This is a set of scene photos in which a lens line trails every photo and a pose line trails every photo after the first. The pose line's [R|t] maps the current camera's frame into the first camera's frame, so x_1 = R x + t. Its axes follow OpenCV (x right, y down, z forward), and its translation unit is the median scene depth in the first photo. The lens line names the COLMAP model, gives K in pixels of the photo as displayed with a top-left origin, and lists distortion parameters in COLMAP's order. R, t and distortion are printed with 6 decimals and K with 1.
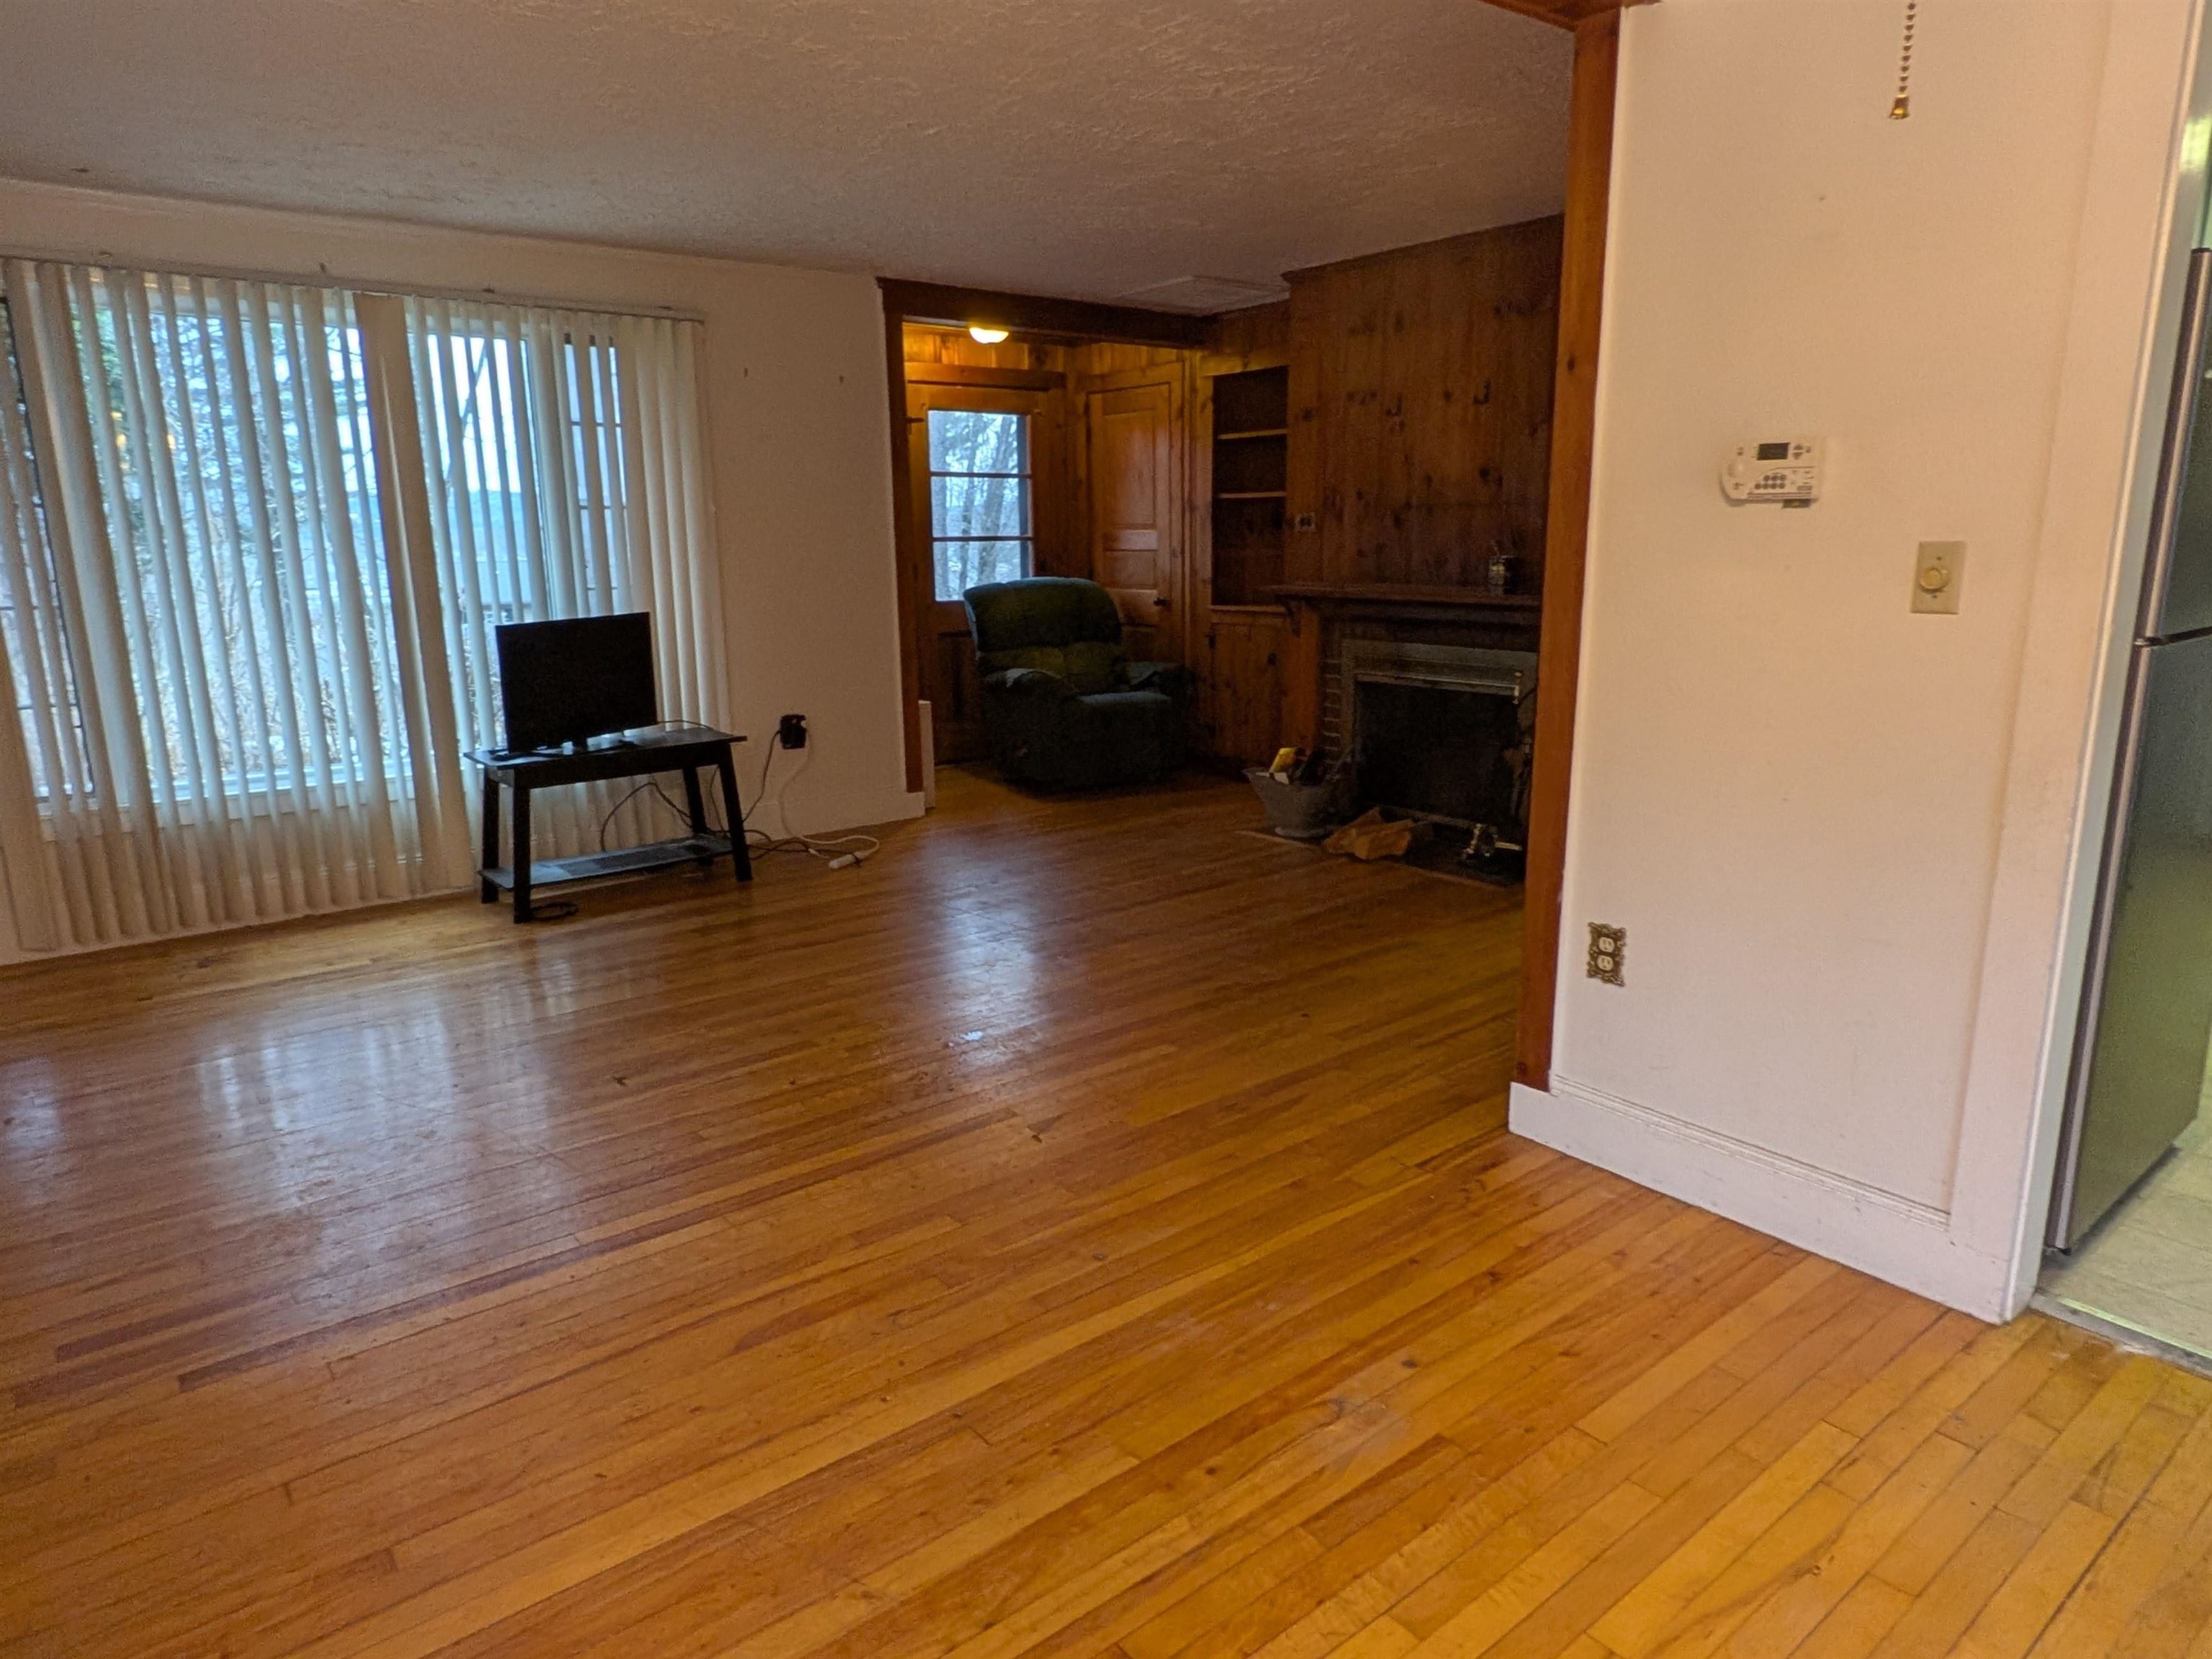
lens RADIAL K [[1363.0, 0, 1105.1], [0, 1363.0, 830.4], [0, 0, 1]] dist [0.001478, -0.000107]
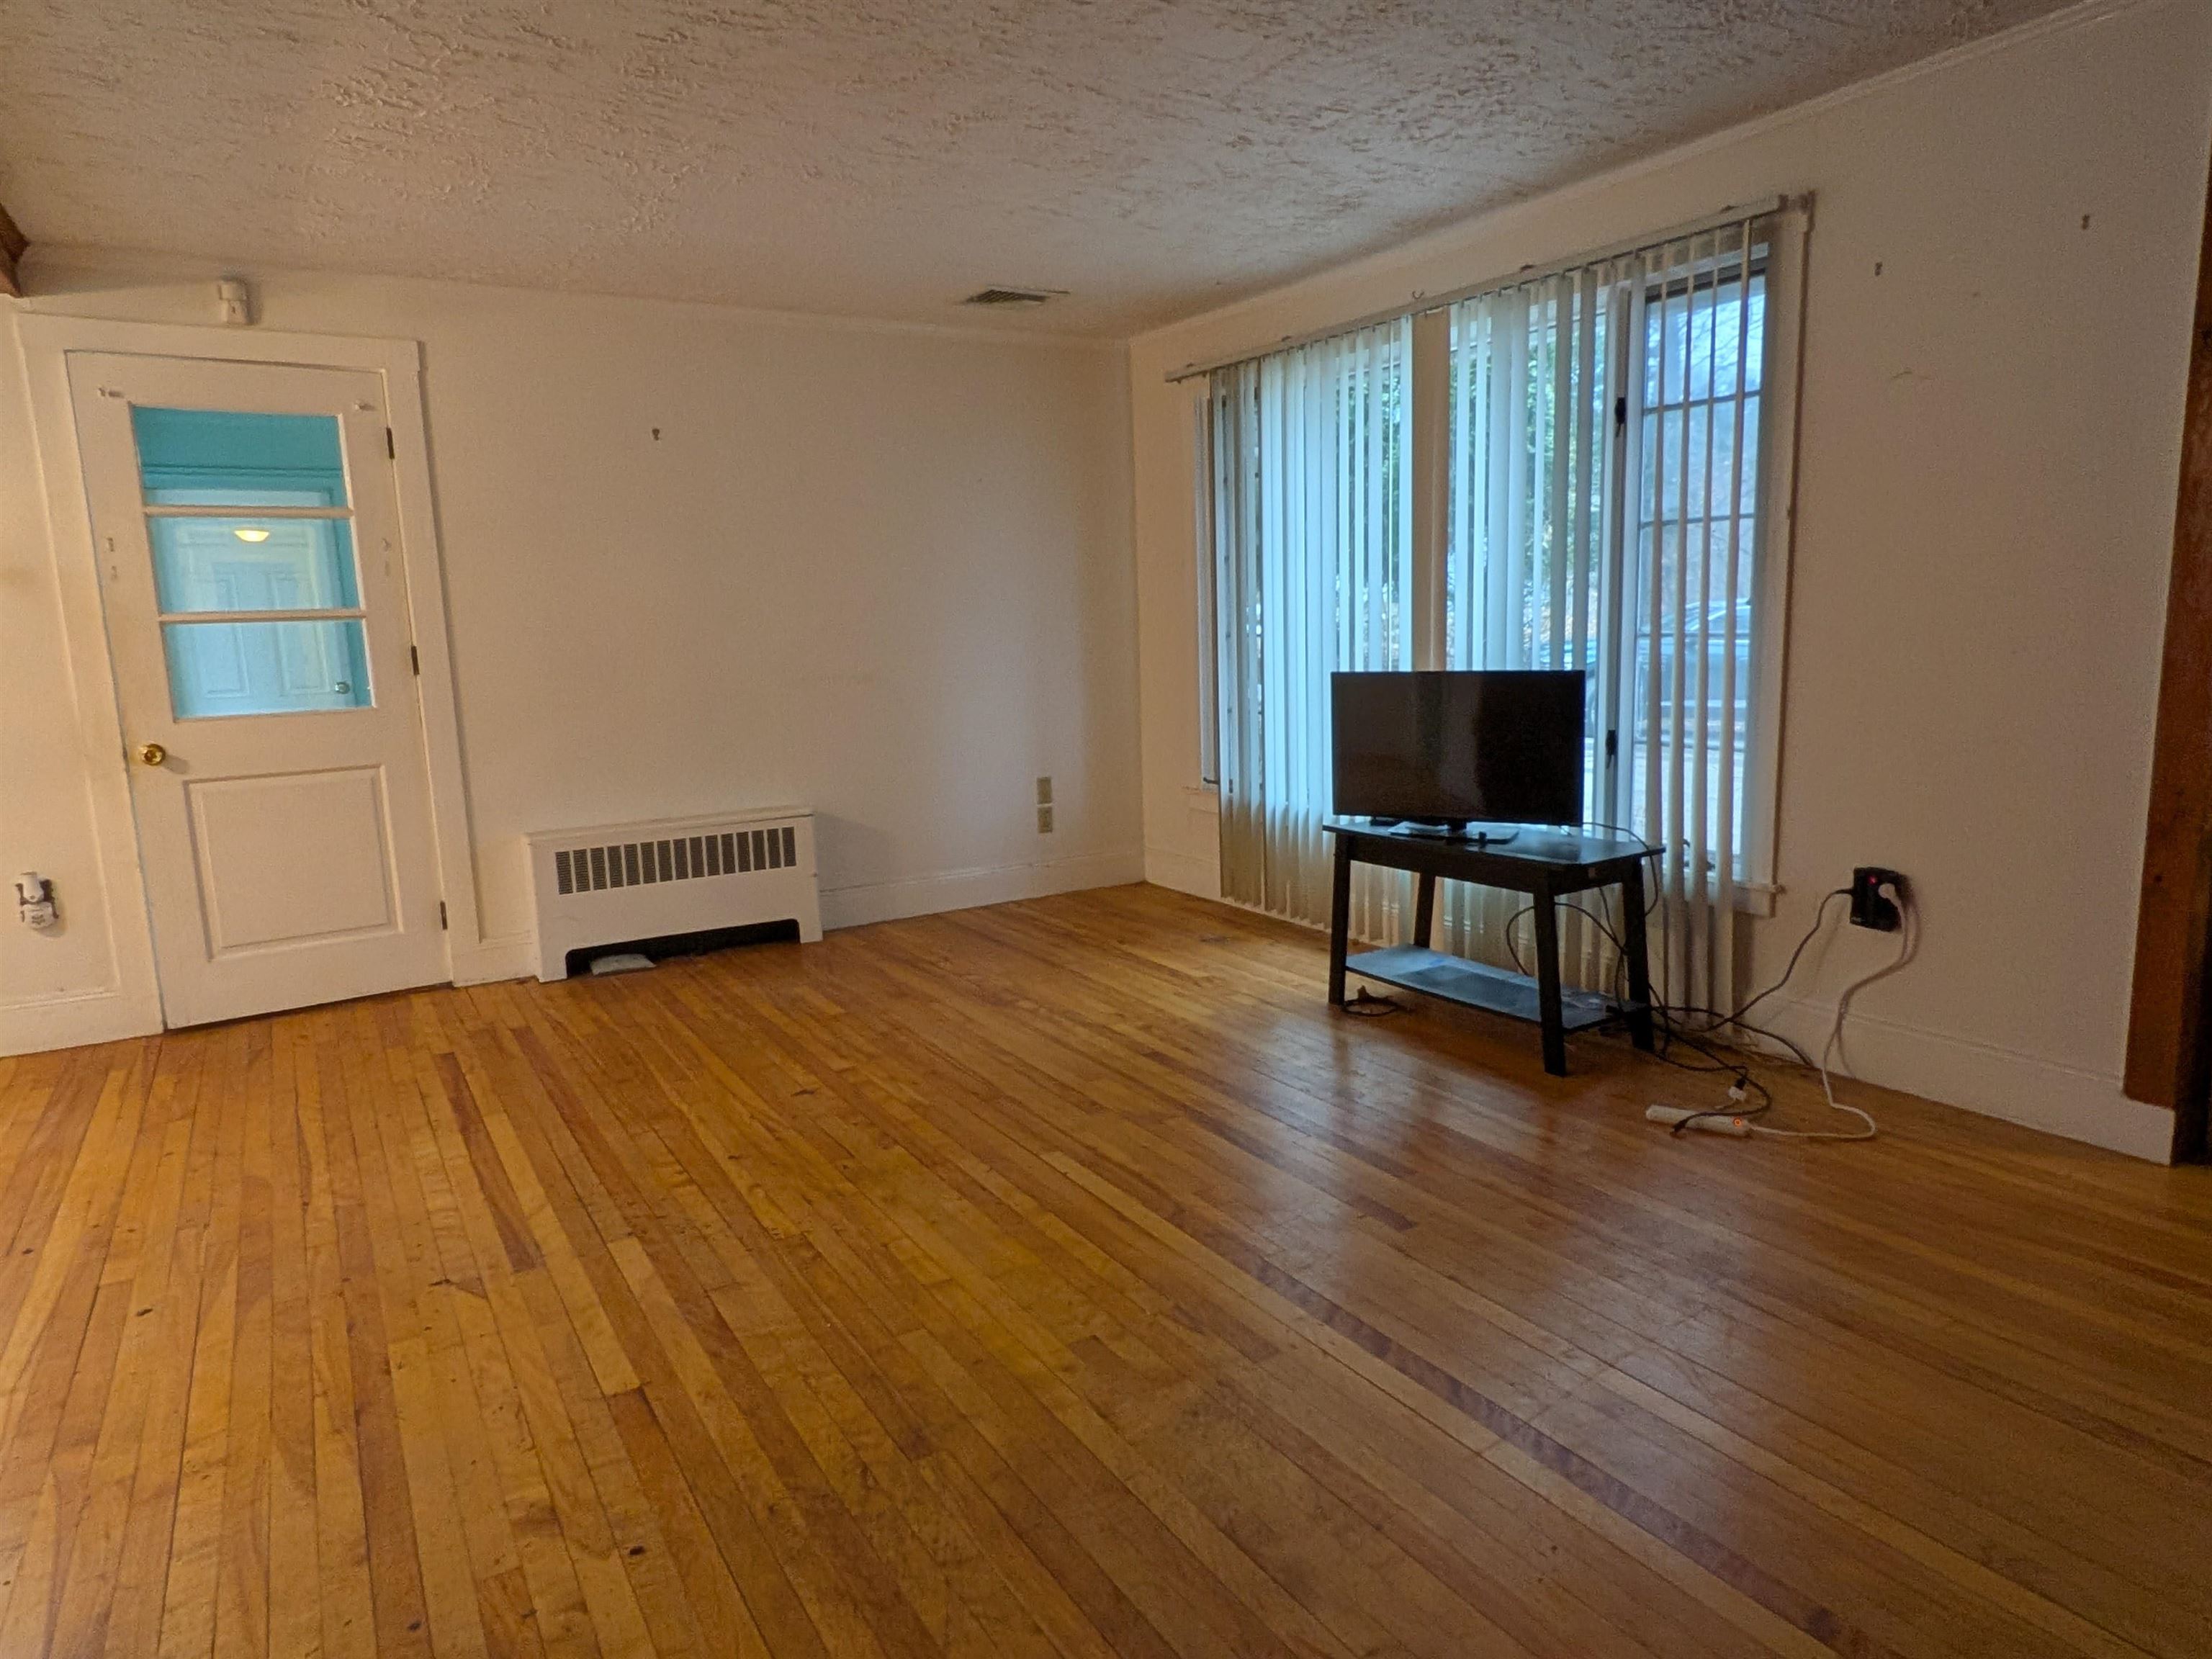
lens RADIAL K [[1371.1, 0, 1114.5], [0, 1371.1, 825.2], [0, 0, 1]] dist [0.004436, -0.002014]
pose [[-0.126560, 0.171903, -0.976950, 0.513629], [-0.181194, 0.964294, 0.193149, -0.221093], [0.975270, 0.201463, -0.090893, 1.057127]]
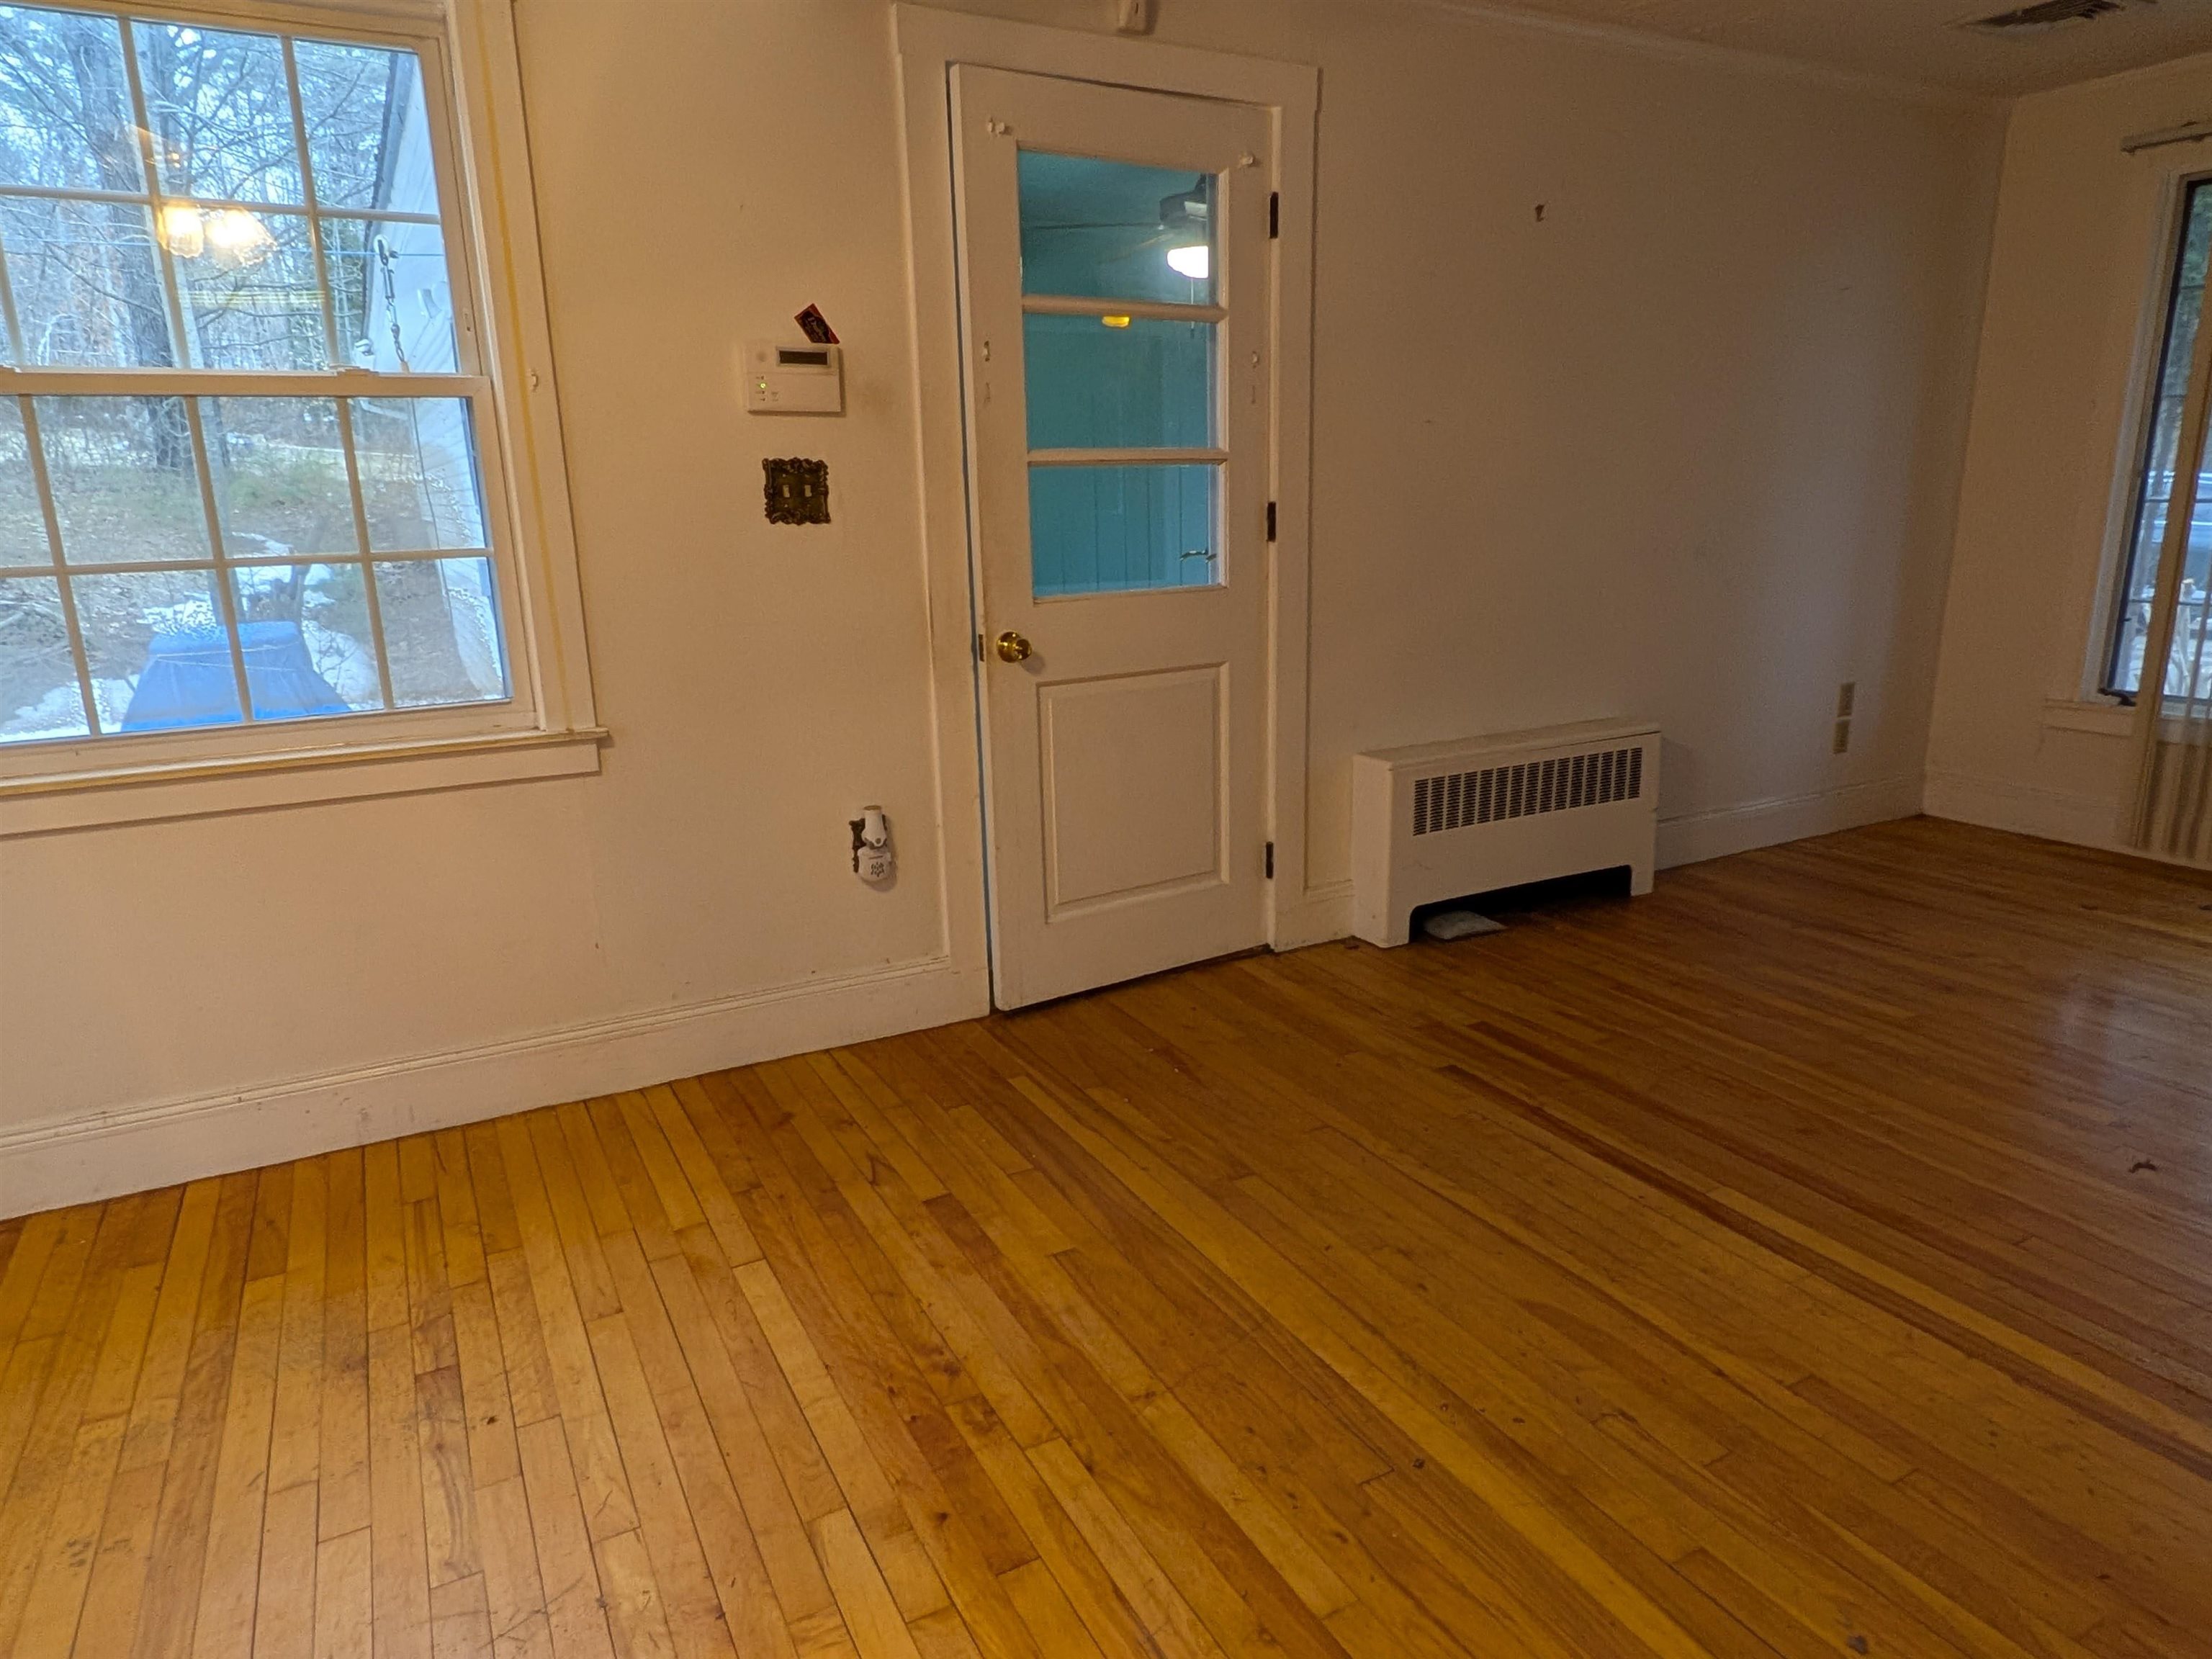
lens RADIAL K [[1363.0, 0, 1105.1], [0, 1363.0, 830.4], [0, 0, 1]] dist [0.001478, -0.000107]
pose [[-0.179516, 0.258423, -0.949206, 0.319591], [-0.187703, 0.938156, 0.290913, -0.076727], [0.965682, 0.230392, -0.119908, 0.416590]]
